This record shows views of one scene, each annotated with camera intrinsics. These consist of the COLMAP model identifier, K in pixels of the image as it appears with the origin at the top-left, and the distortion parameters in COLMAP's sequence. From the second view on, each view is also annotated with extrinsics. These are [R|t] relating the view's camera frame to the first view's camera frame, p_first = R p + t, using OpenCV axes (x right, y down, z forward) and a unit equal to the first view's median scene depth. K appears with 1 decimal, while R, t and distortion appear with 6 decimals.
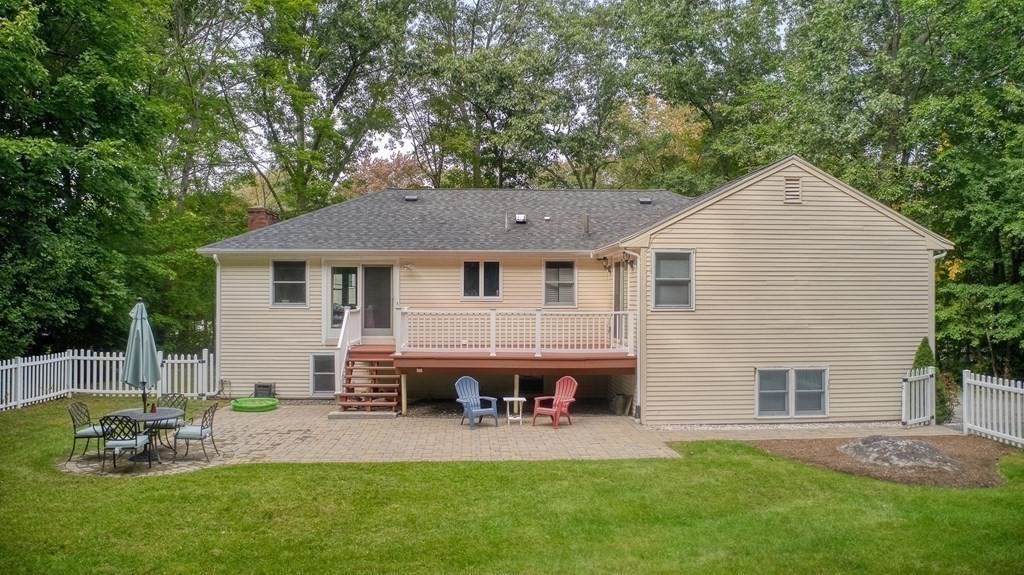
lens RADIAL K [[863.7, 0, 512.0], [0, 863.7, 287.5], [0, 0, 1]] dist [-0.126080, 0.001908]
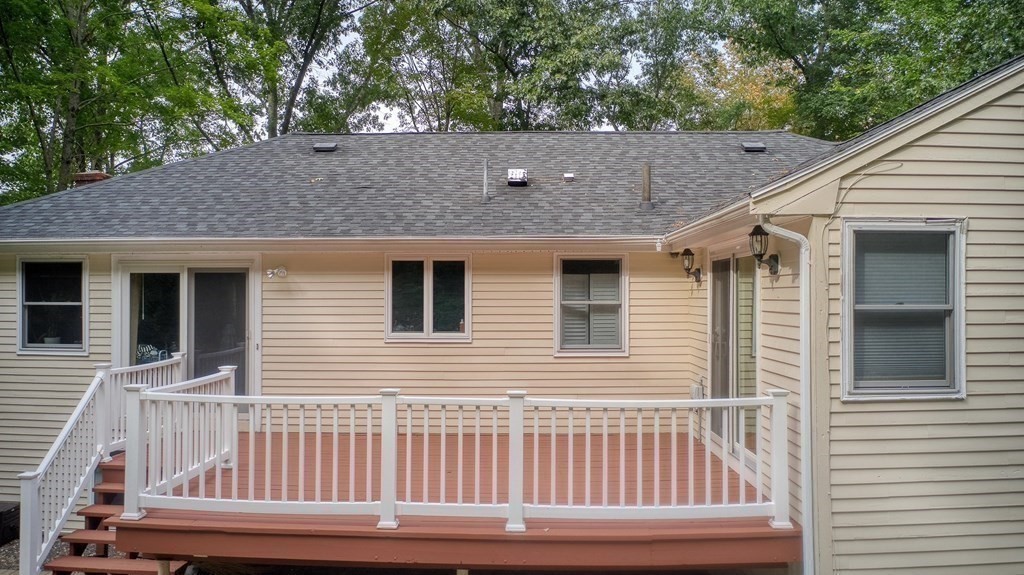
lens RADIAL K [[819.9, 0, 512.0], [0, 819.9, 287.5], [0, 0, 1]] dist [-0.087280, -0.002231]
pose [[0.997646, -0.002856, -0.068515, 0.042904], [0.002893, 0.999996, 0.000430, -0.015030], [0.068513, -0.000627, 0.997650, 0.546694]]
